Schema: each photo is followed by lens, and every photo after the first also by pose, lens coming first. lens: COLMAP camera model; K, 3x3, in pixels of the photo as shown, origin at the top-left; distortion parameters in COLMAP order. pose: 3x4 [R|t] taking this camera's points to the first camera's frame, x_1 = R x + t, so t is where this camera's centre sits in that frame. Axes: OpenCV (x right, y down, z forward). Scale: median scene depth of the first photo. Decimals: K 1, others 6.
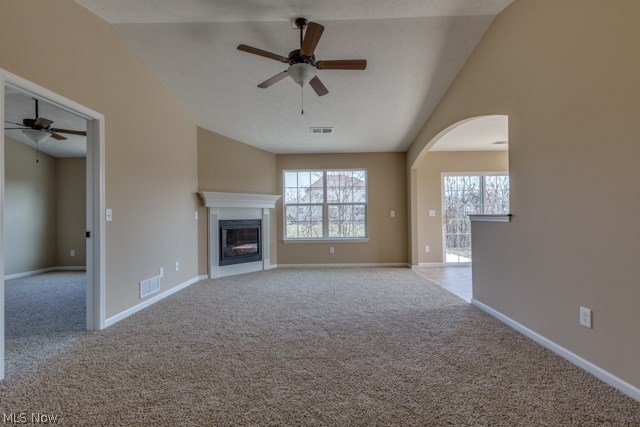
lens RADIAL K [[285.9, 0, 320.0], [0, 285.9, 213.5], [0, 0, 1]] dist [0.000391, 0.000162]
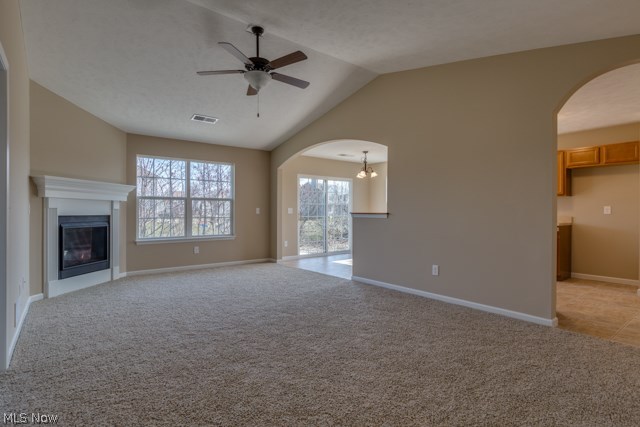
lens RADIAL K [[332.2, 0, 320.0], [0, 332.2, 213.5], [0, 0, 1]] dist [-0.000735, -0.000032]
pose [[0.776204, 0.010401, 0.630396, -0.359423], [-0.016927, 0.999847, 0.004345, 0.002151], [-0.630255, -0.014044, 0.776261, -0.061851]]
